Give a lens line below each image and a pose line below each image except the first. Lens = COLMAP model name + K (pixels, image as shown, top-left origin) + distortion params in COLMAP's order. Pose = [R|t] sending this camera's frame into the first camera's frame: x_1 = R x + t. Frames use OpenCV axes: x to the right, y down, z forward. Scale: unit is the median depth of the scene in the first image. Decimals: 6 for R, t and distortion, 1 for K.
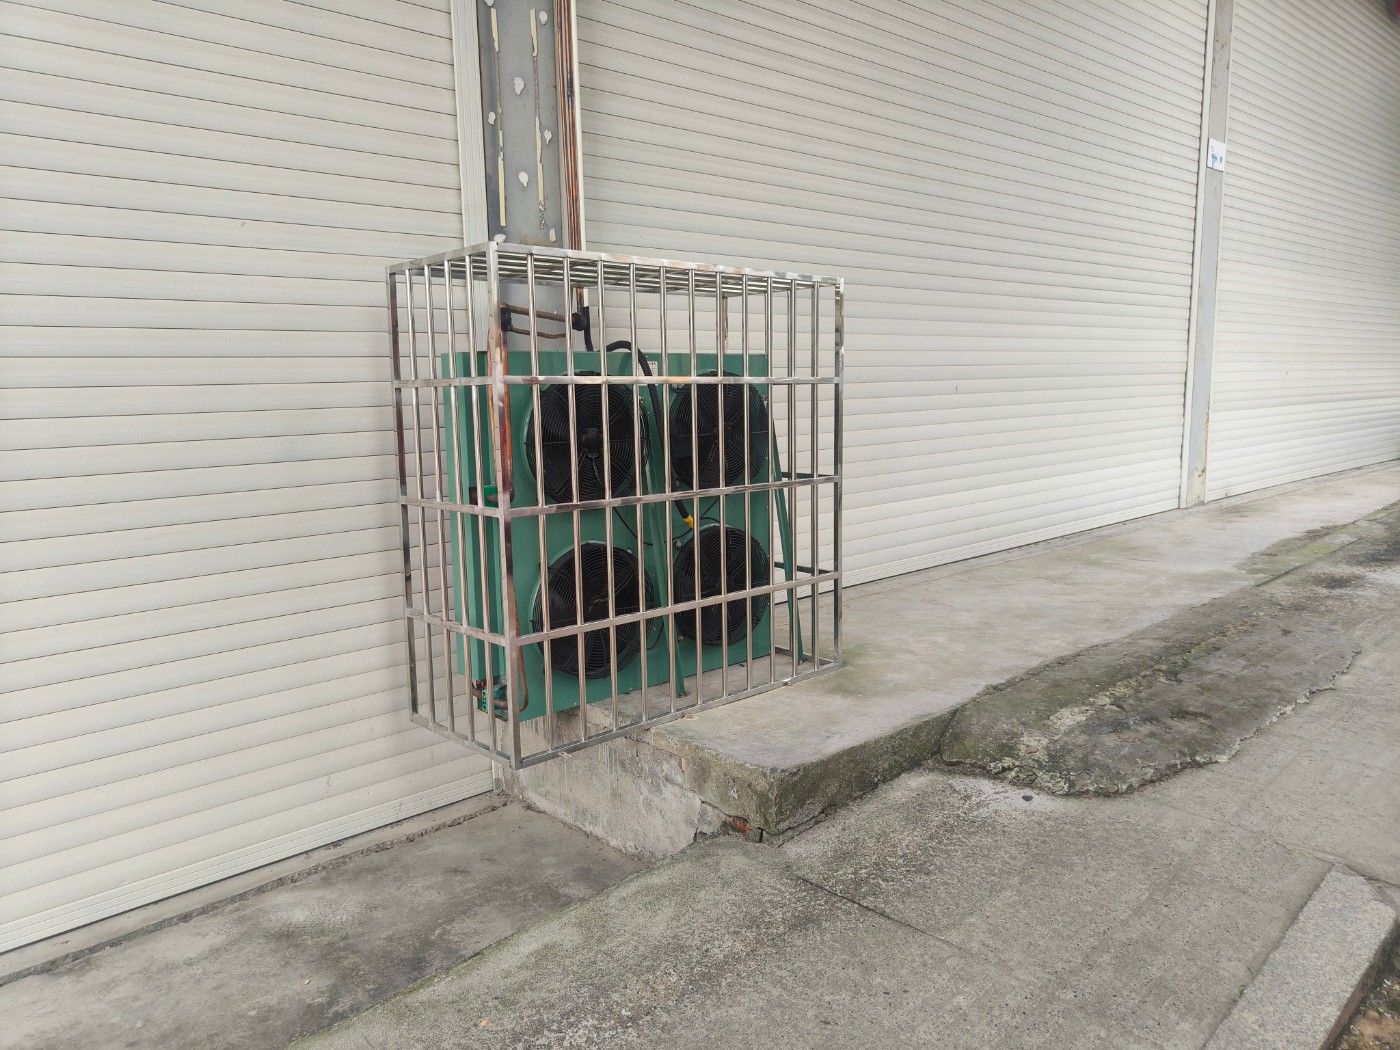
lens RADIAL K [[992.0, 0, 700.0], [0, 992.0, 525.0], [0, 0, 1]] dist [0.000442, 0.023838]
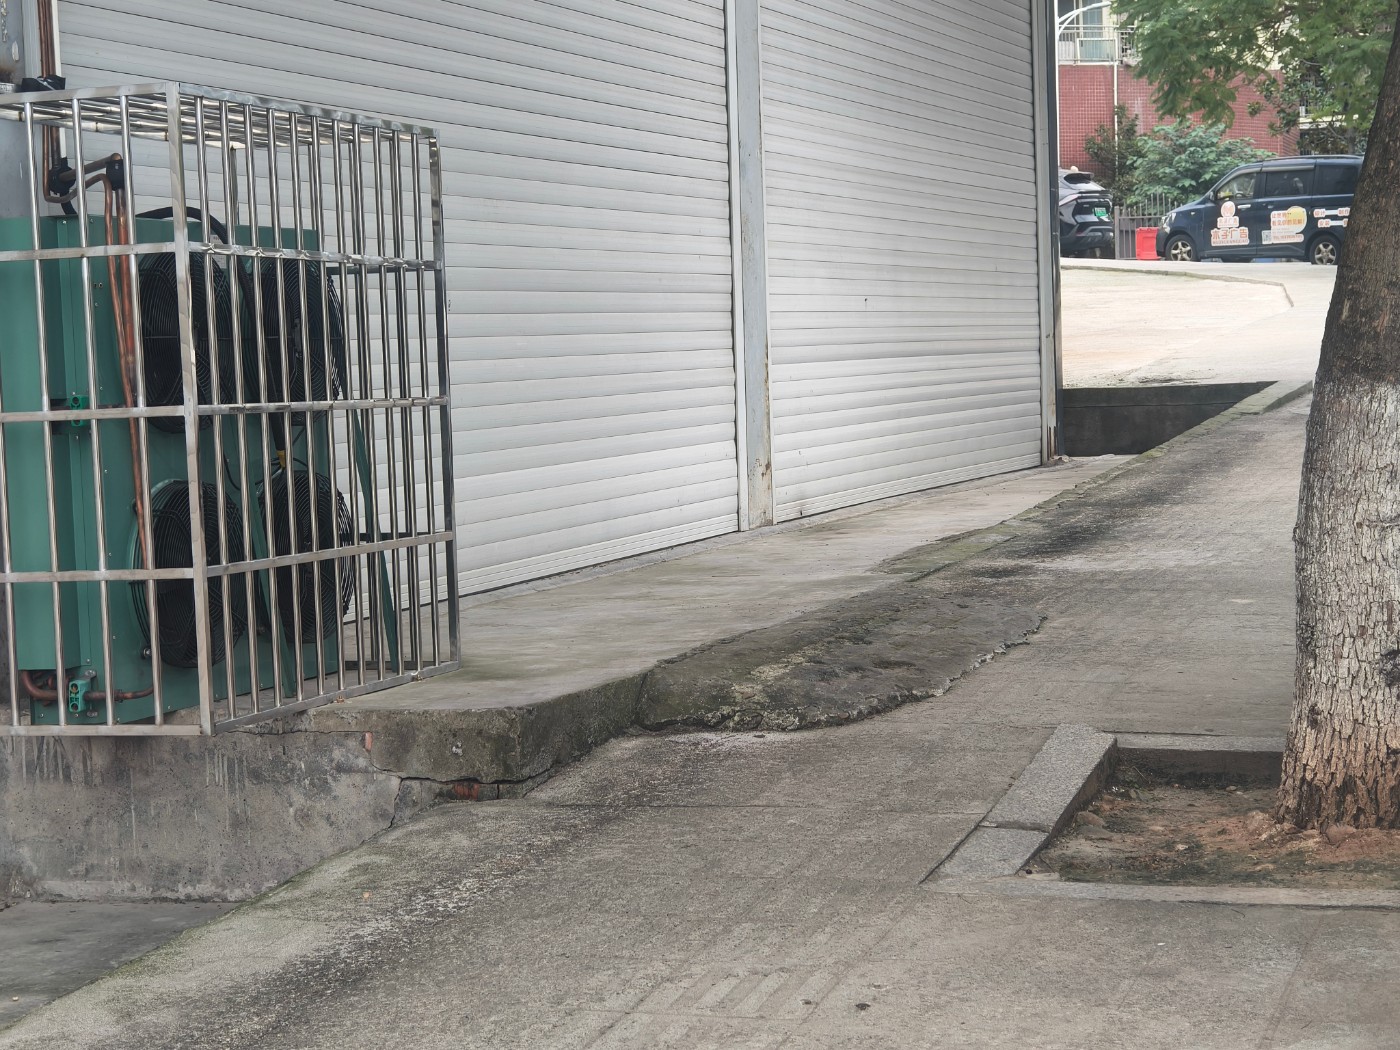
lens RADIAL K [[2987.5, 0, 700.0], [0, 2987.5, 525.0], [0, 0, 1]] dist [0.295035, -0.162922]
pose [[0.873500, -0.041236, 0.485075, -0.784739], [0.089216, 0.993091, -0.076233, 0.232856], [-0.478580, 0.109866, 0.871143, -1.019263]]
